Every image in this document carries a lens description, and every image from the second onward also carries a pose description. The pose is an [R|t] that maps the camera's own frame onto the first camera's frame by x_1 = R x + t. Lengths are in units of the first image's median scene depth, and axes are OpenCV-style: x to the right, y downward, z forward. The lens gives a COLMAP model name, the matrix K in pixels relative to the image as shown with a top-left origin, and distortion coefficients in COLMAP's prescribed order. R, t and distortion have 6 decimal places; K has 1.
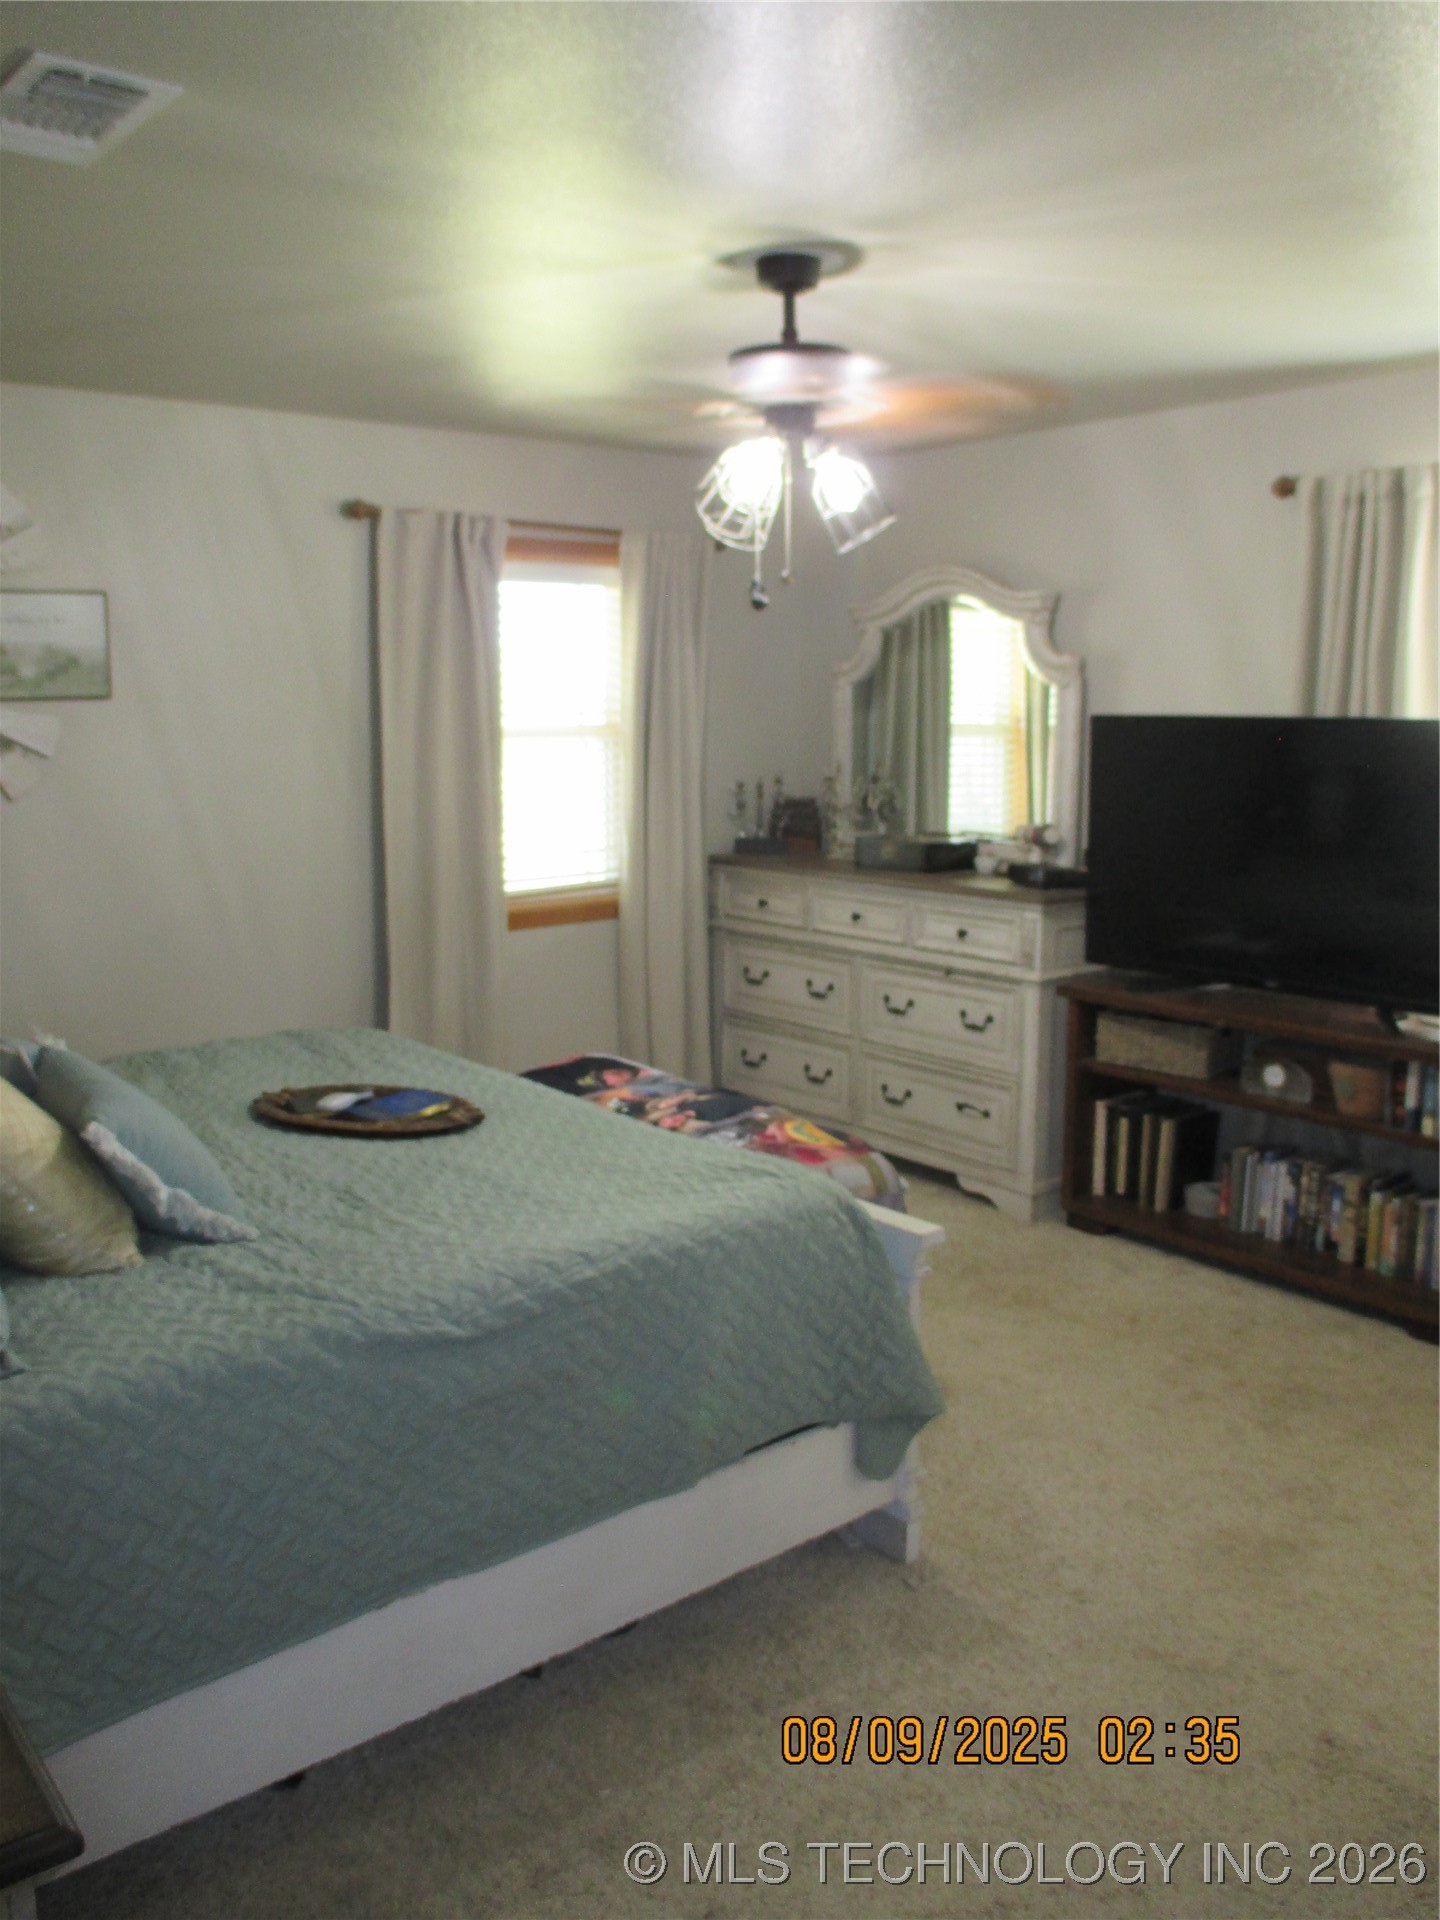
lens RADIAL K [[1595.0, 0, 716.0], [0, 1595.0, 954.8], [0, 0, 1]] dist [-0.030081, -0.000144]
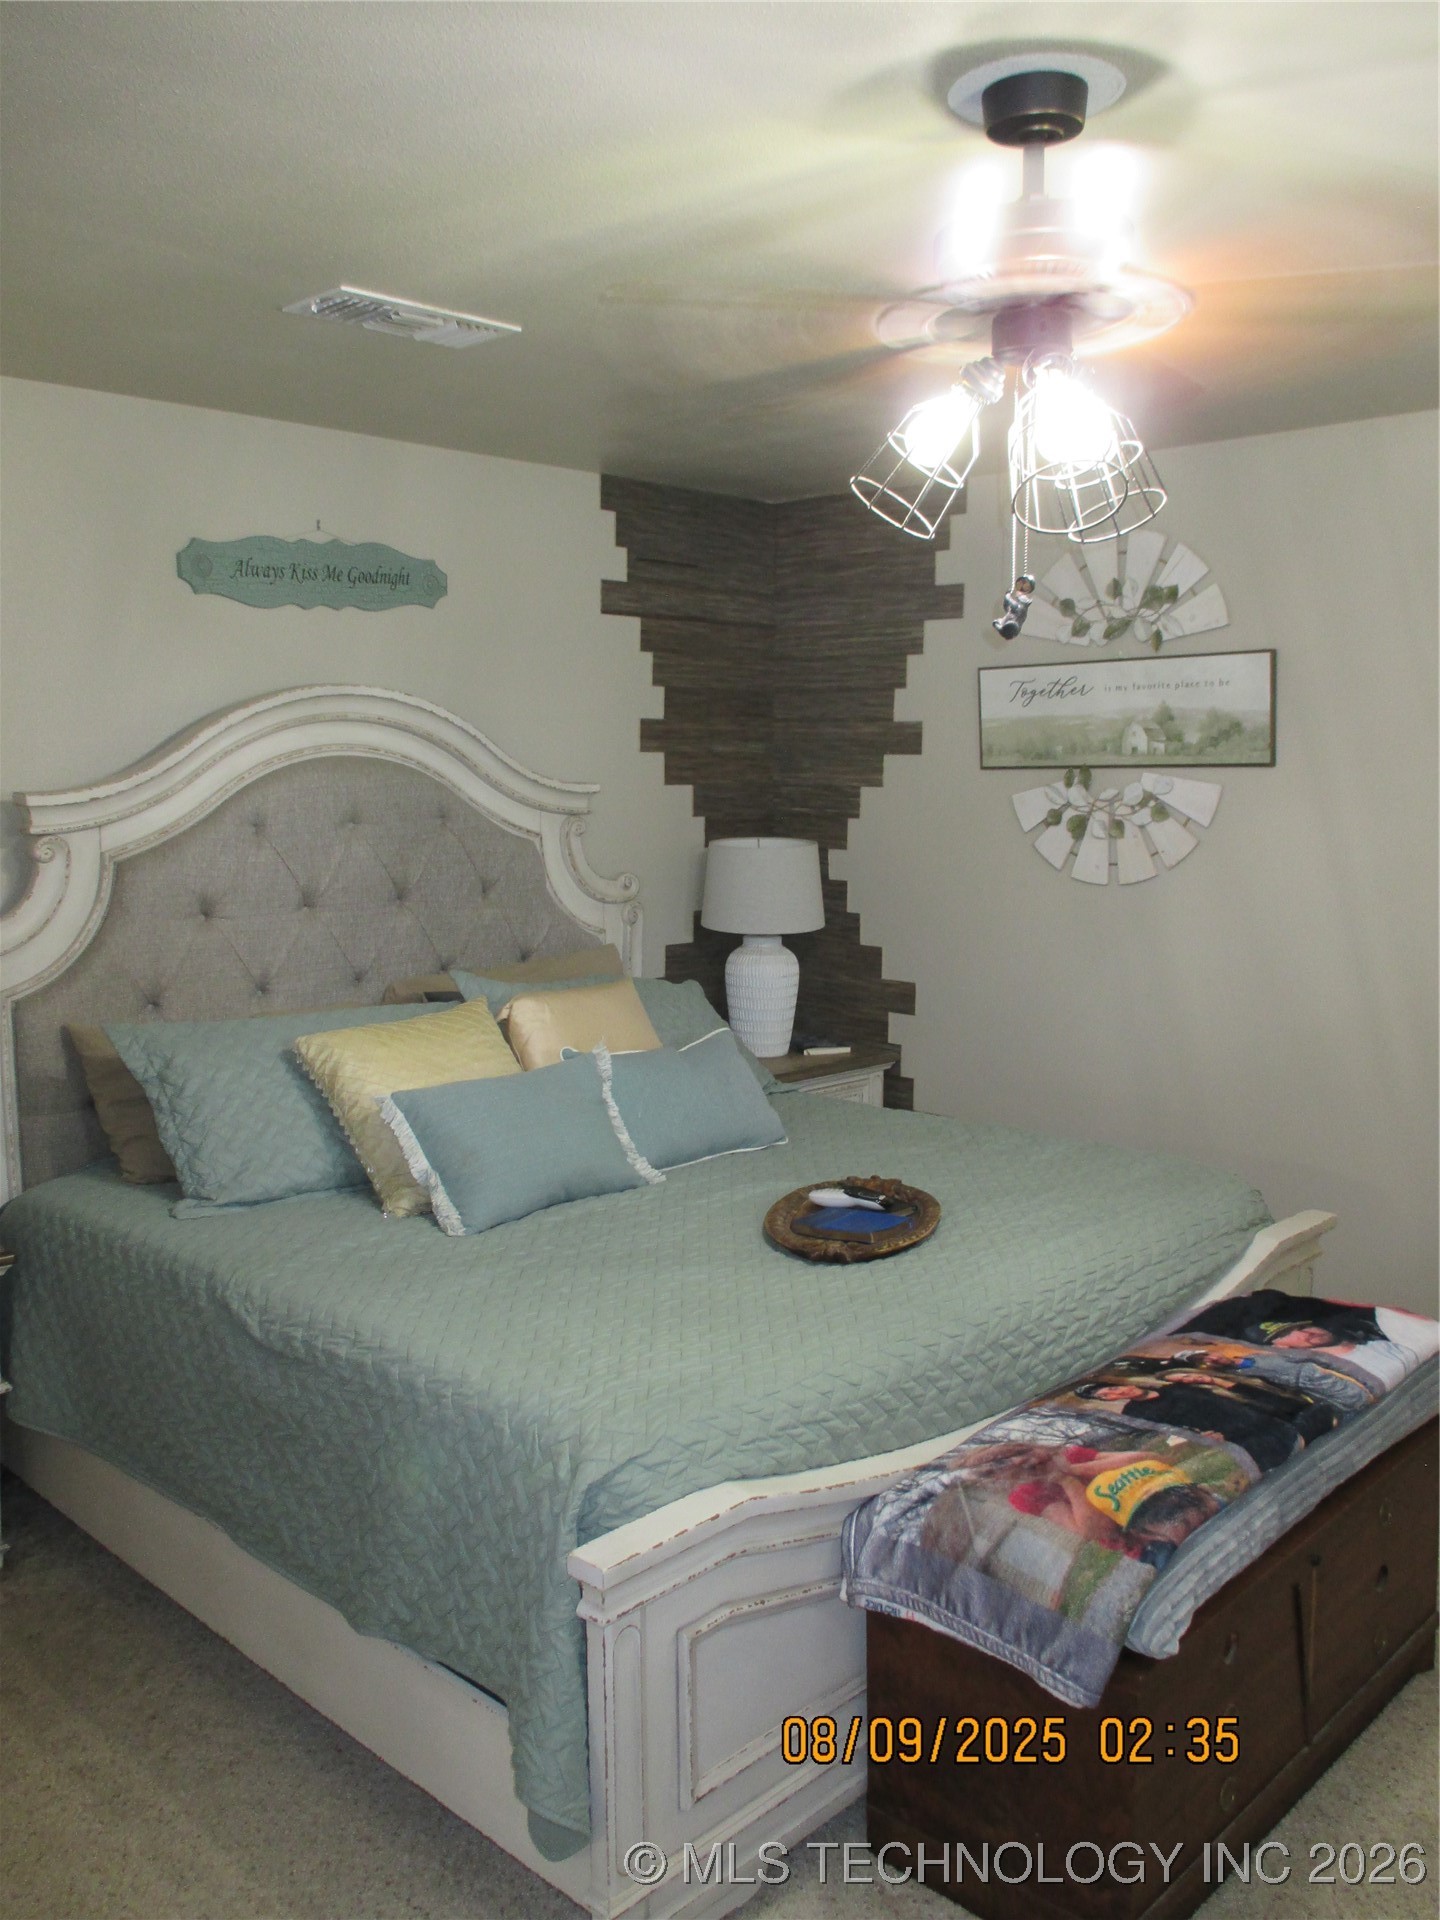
lens RADIAL K [[1595.0, 0, 716.3], [0, 1595.0, 967.3], [0, 0, 1]] dist [-0.030081, -0.000144]
pose [[0.096692, 0.125429, -0.987379, 0.516165], [-0.153521, 0.982035, 0.109716, -0.103799], [0.983403, 0.140975, 0.114211, 0.627509]]
